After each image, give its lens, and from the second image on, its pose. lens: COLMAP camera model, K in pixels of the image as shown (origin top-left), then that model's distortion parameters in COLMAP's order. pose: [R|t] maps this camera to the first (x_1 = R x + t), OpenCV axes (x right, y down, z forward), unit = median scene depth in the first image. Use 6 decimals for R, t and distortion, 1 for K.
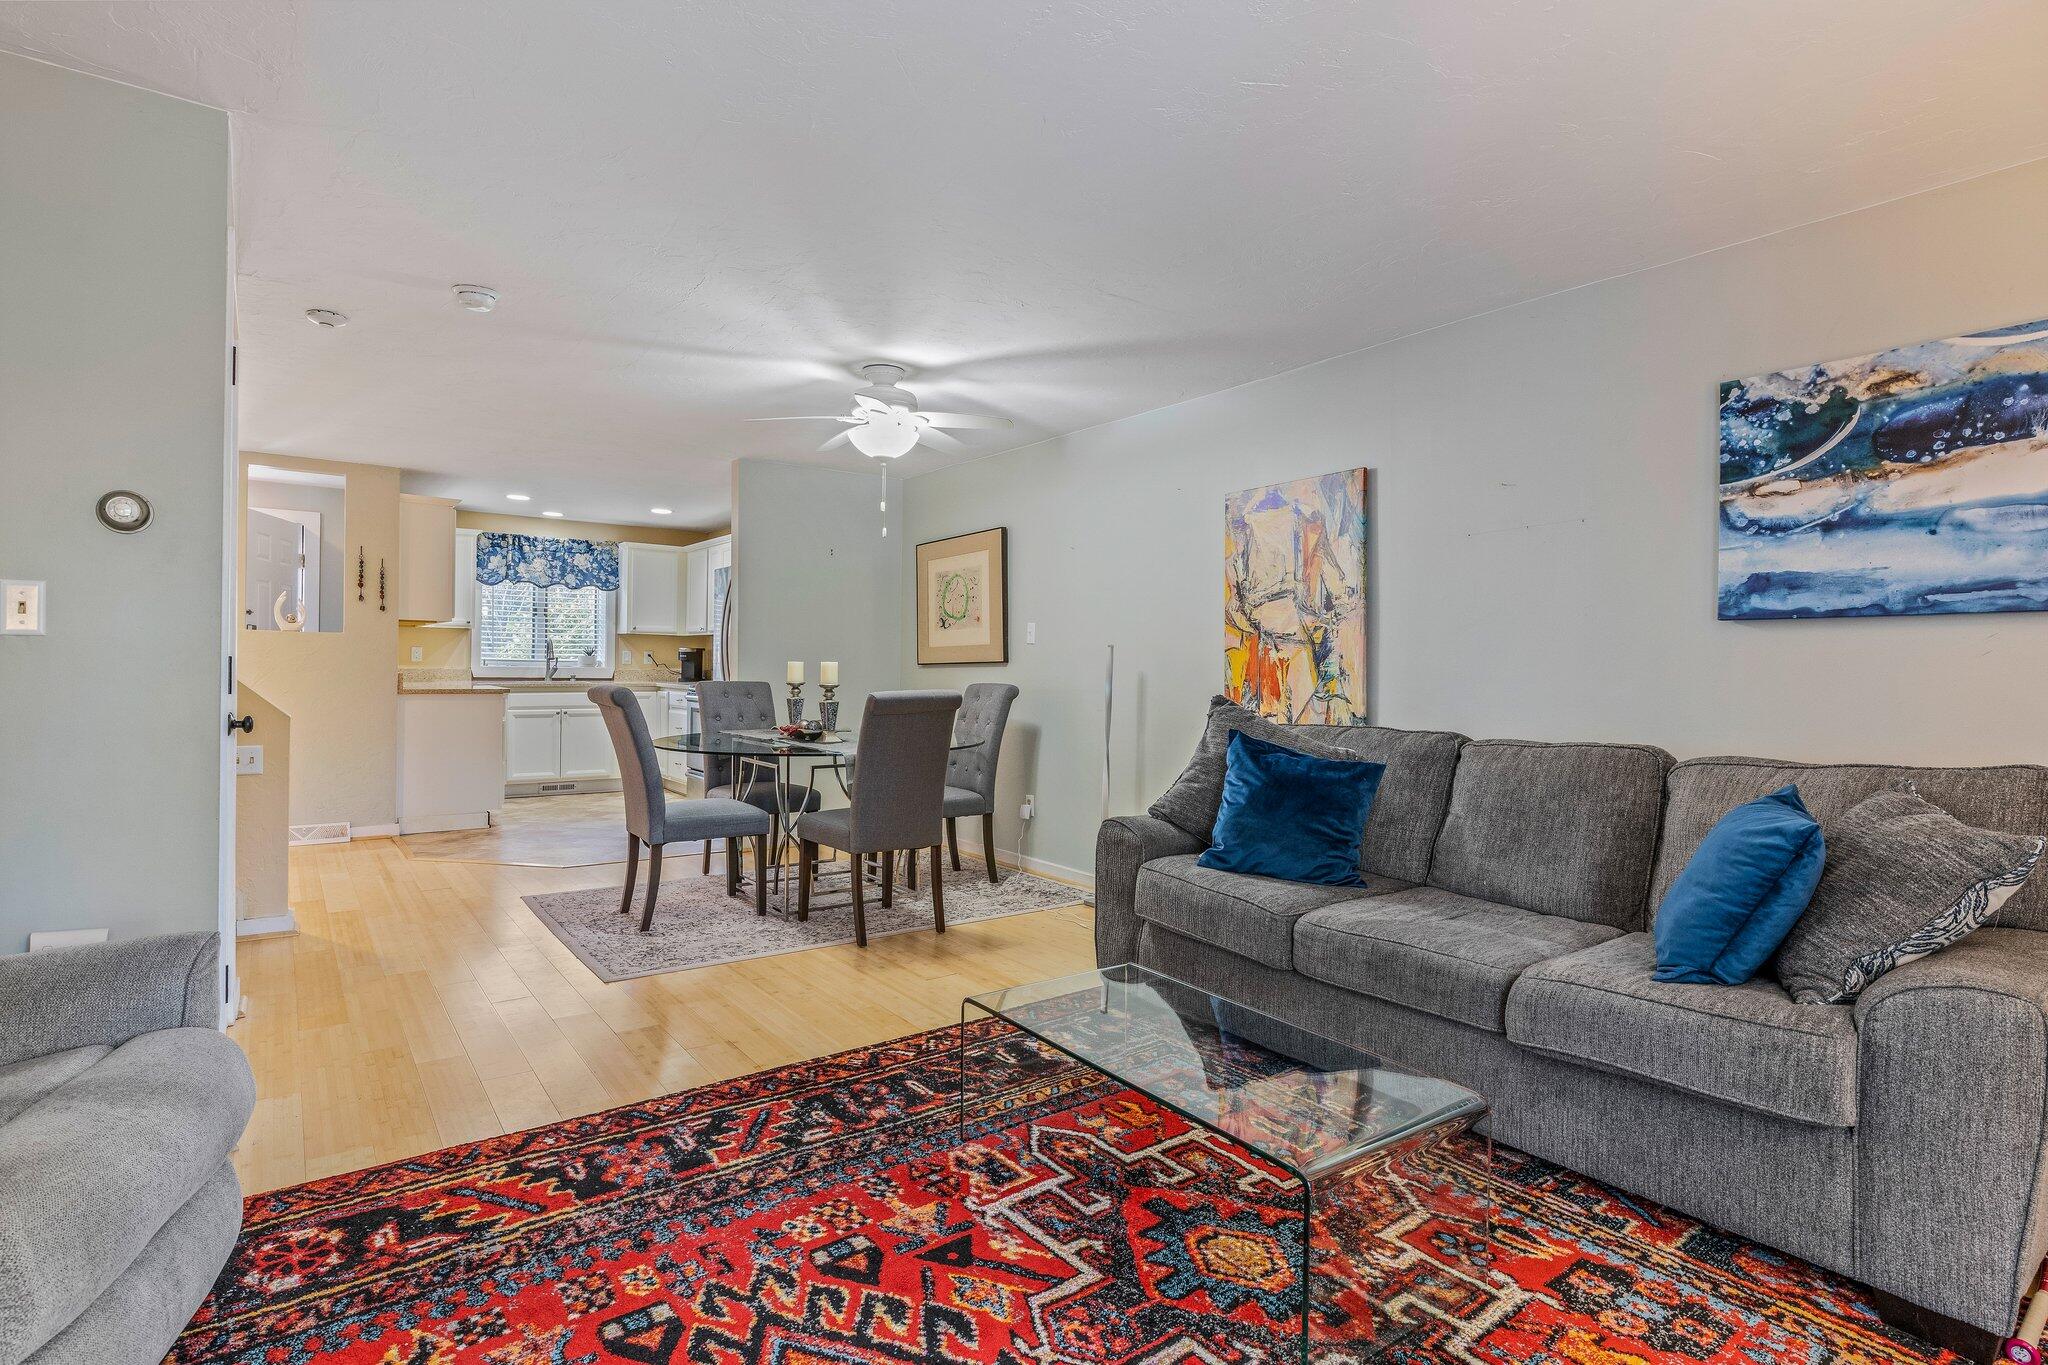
lens RADIAL K [[1000.9, 0, 1033.9], [0, 1000.9, 676.5], [0, 0, 1]] dist [-0.003809, -0.002664]
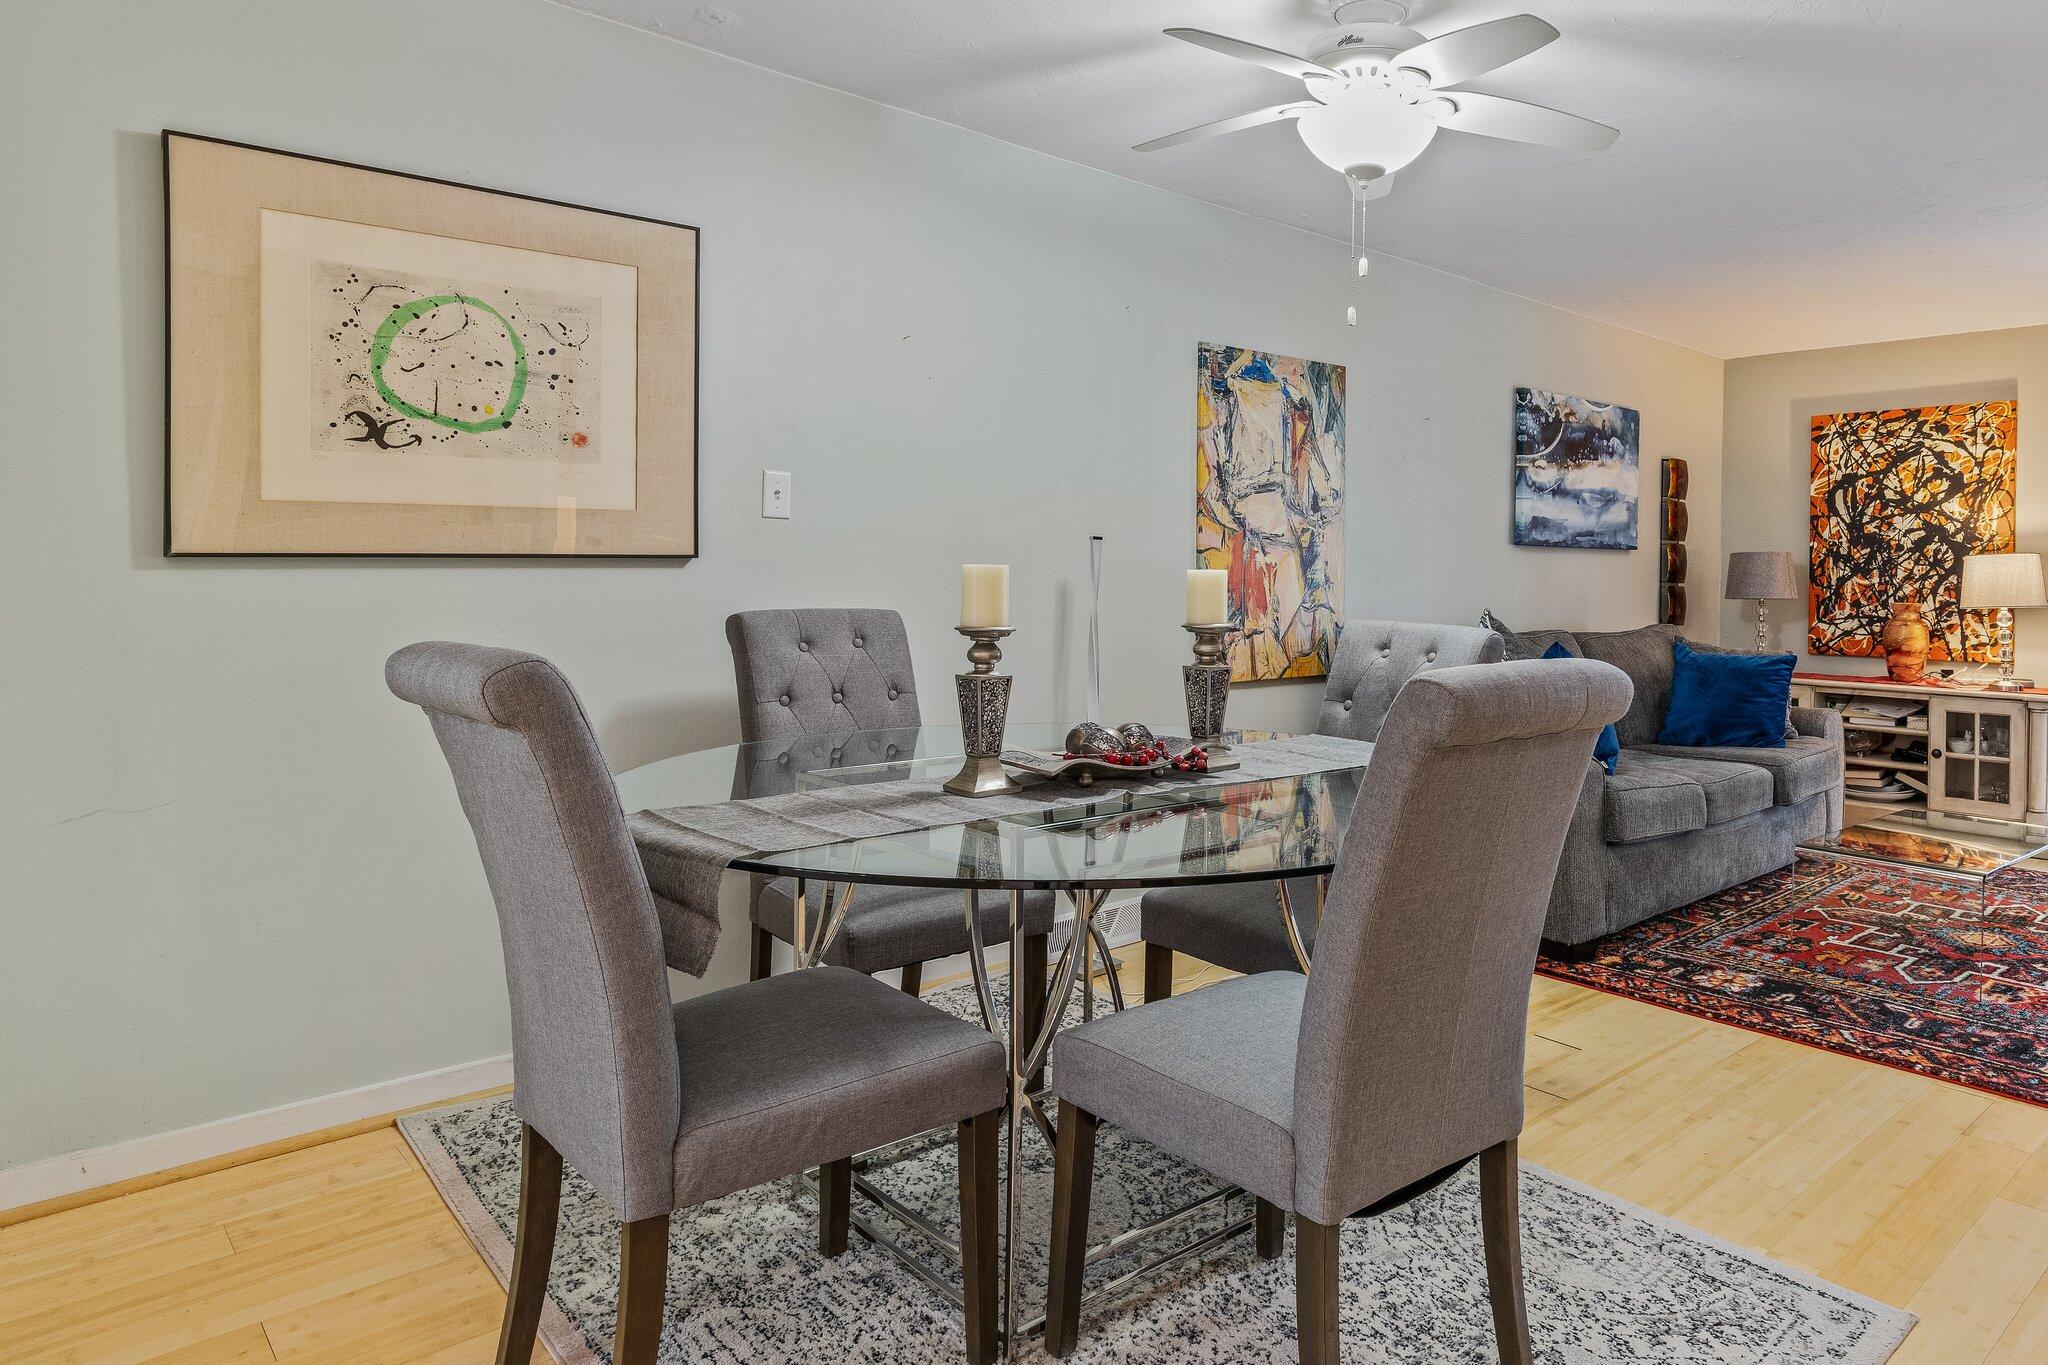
lens RADIAL K [[1267.6, 0, 1221.7], [0, 1267.6, 569.9], [0, 0, 1]] dist [-0.001902, -0.004432]
pose [[-0.128068, -0.009576, 0.991719, -0.818385], [-0.009492, 0.999919, 0.008429, -0.021709], [-0.991720, -0.008334, -0.128149, 1.203330]]
